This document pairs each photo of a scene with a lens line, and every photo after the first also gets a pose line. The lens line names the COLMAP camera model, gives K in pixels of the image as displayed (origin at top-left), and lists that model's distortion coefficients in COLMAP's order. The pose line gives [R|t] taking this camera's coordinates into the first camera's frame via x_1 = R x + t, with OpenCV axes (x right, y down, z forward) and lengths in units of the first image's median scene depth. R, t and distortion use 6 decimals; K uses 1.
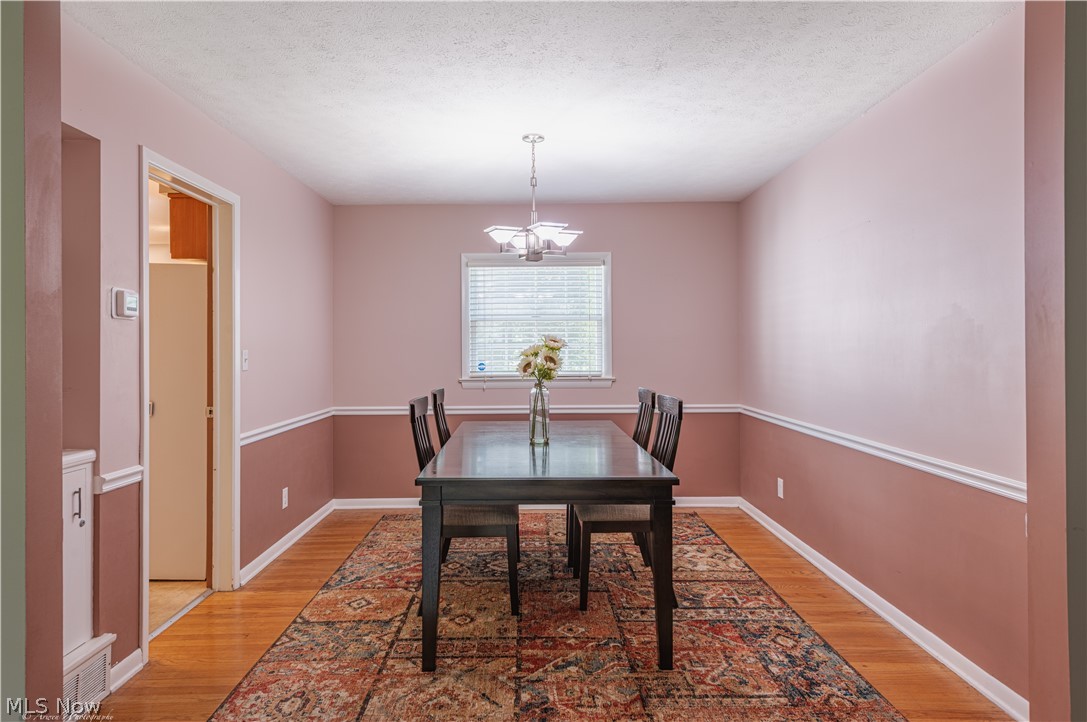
lens RADIAL K [[622.2, 0, 545.5], [0, 622.2, 352.5], [0, 0, 1]] dist [0.020571, -0.006405]
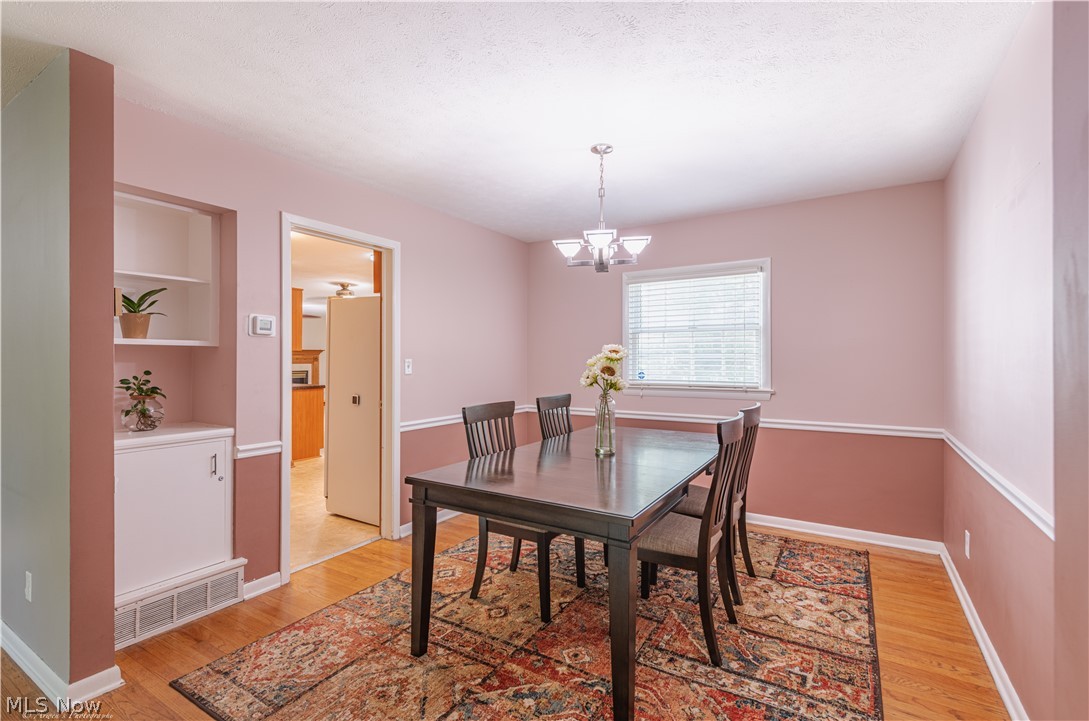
lens RADIAL K [[497.5, 0, 545.4], [0, 497.5, 361.2], [0, 0, 1]] dist [0.010427, -0.002685]
pose [[0.852981, 0.008863, -0.521867, 0.352129], [-0.008461, 0.999959, 0.003155, -0.005199], [0.521874, 0.001724, 0.853021, 0.292560]]
